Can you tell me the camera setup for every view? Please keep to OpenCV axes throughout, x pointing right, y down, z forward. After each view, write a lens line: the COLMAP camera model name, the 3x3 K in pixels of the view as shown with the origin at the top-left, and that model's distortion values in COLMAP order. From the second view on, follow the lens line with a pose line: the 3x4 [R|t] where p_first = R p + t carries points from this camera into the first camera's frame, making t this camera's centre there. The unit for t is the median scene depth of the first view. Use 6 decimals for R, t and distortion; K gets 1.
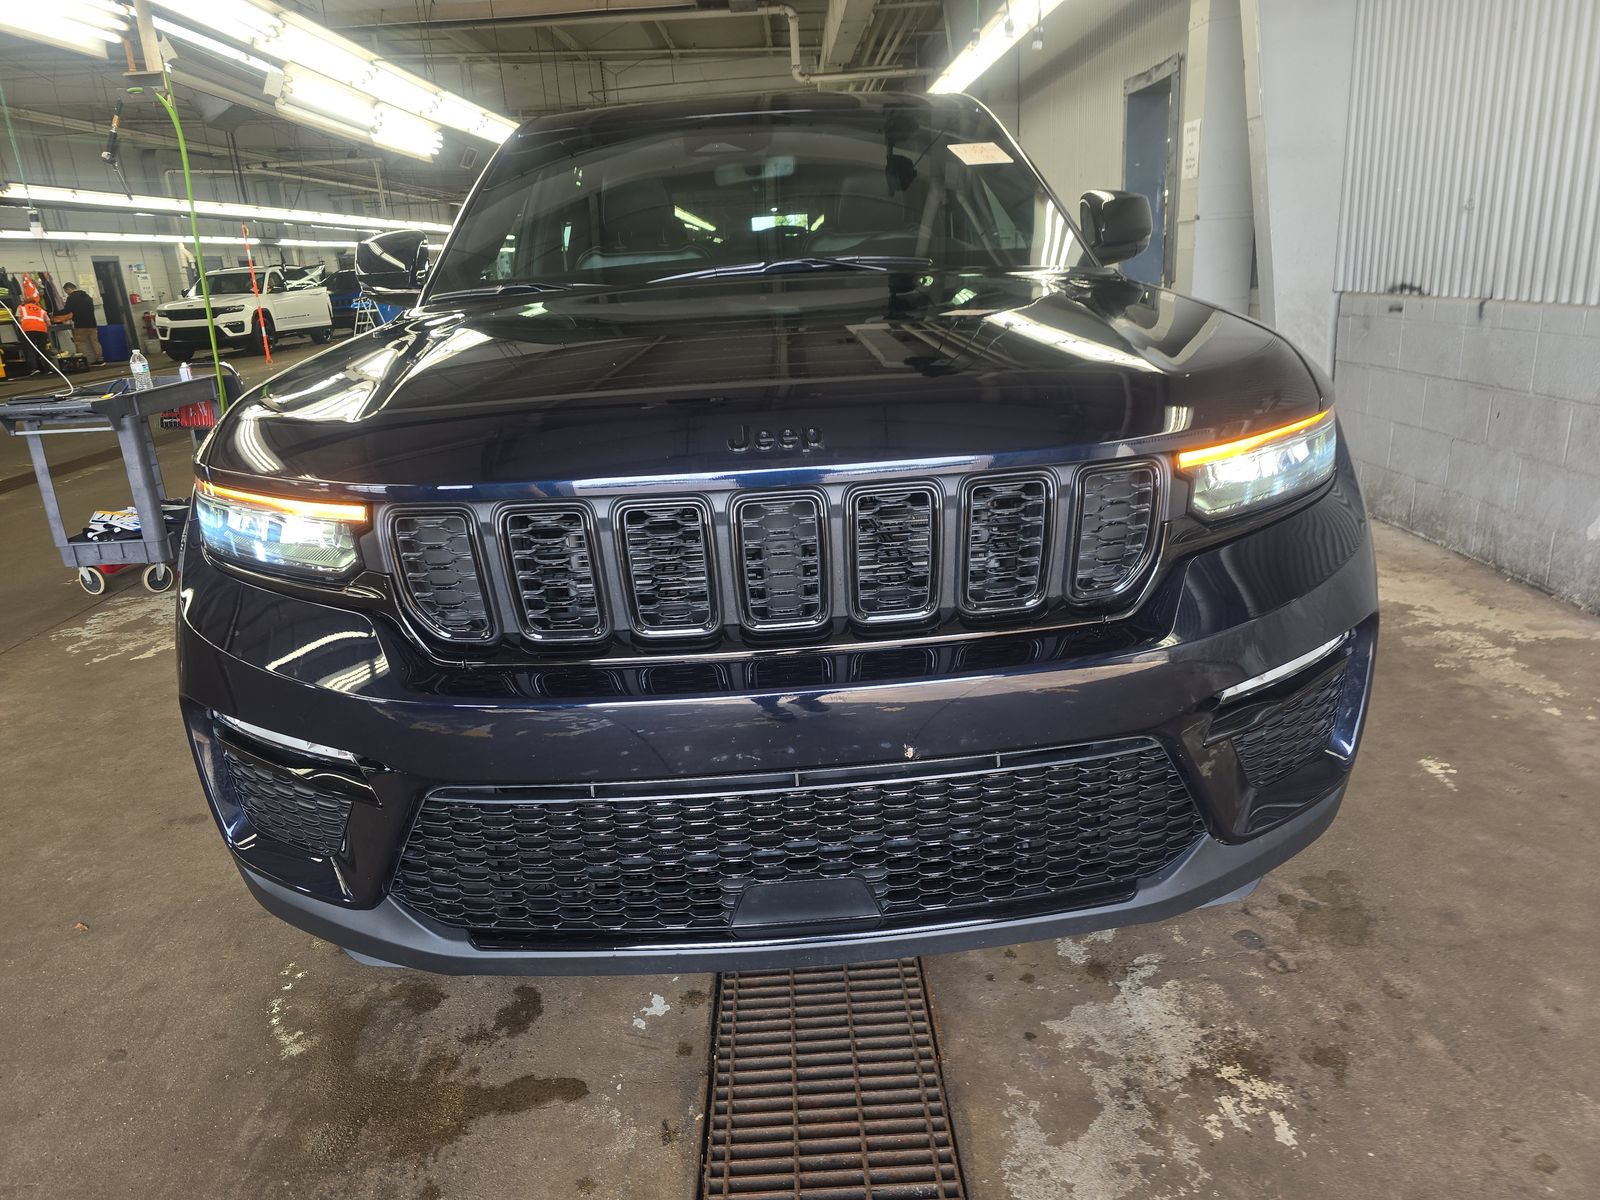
lens RADIAL K [[1083.4, 0, 800.0], [0, 1083.4, 600.0], [0, 0, 1]] dist [0.014562, 0.000504]
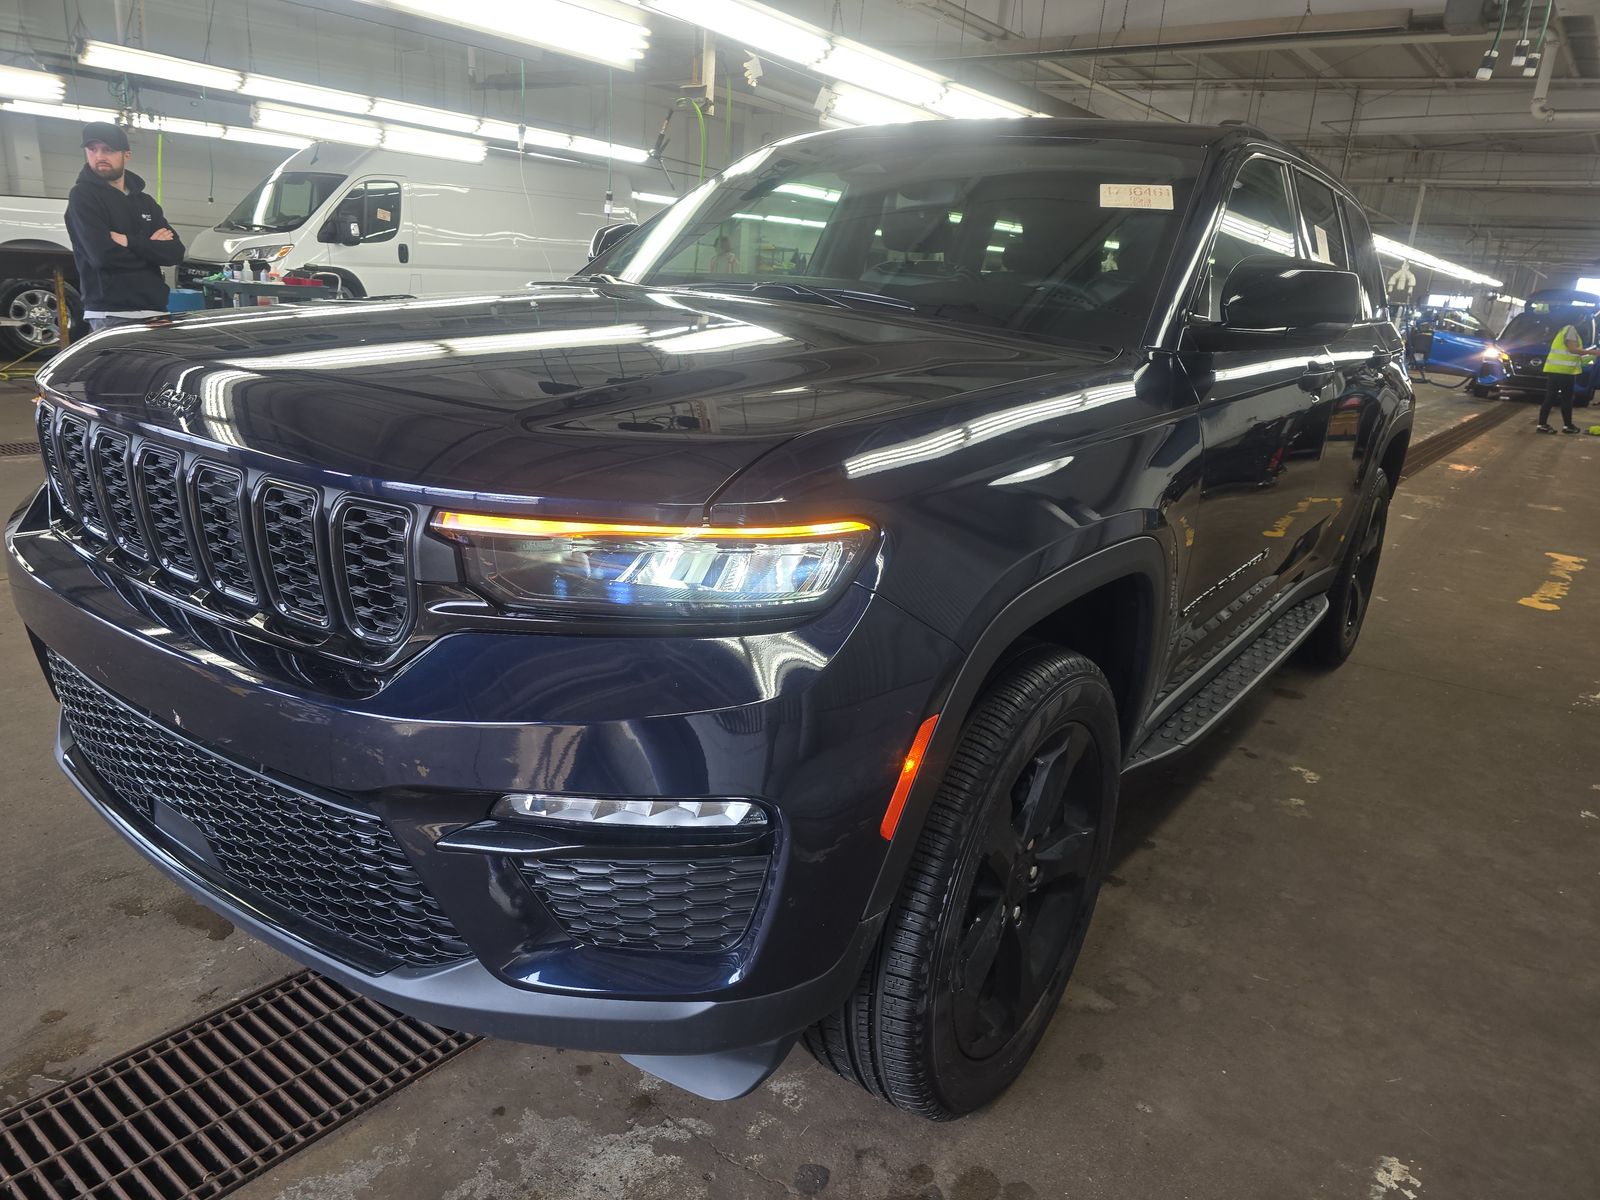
lens RADIAL K [[1061.3, 0, 800.0], [0, 1061.3, 600.0], [0, 0, 1]] dist [0.010093, -0.000186]
pose [[0.778822, 0.293010, -0.554601, 0.097718], [-0.298612, 0.950761, 0.082973, -0.021472], [0.551604, 0.100990, 0.827970, 0.040875]]
